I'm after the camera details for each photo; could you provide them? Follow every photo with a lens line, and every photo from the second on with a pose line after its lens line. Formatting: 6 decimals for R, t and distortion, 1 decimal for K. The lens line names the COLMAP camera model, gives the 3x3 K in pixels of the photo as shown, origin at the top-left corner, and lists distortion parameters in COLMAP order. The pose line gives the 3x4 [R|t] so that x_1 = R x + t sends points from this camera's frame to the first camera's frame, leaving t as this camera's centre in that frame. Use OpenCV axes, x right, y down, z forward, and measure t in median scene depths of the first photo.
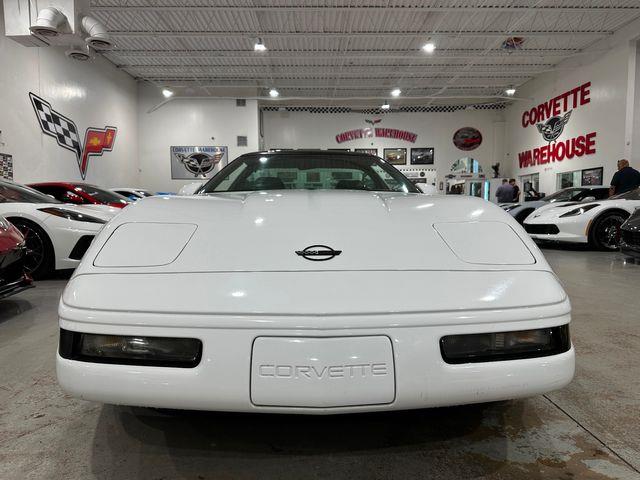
lens RADIAL K [[450.3, 0, 340.5], [0, 450.3, 235.6], [0, 0, 1]] dist [0.021900, -0.029173]
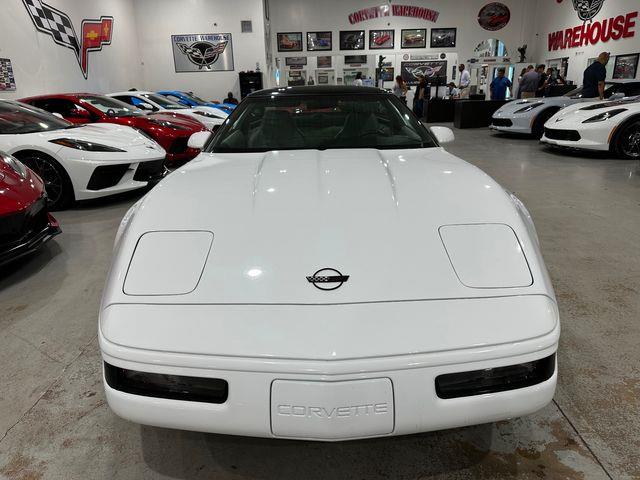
lens RADIAL K [[450.3, 0, 338.7], [0, 450.3, 241.8], [0, 0, 1]] dist [0.021900, -0.029173]
pose [[0.999481, 0.001473, -0.032181, 0.003749], [0.006683, 0.967742, 0.251856, -0.104706], [0.031514, -0.251940, 0.967230, -0.004586]]
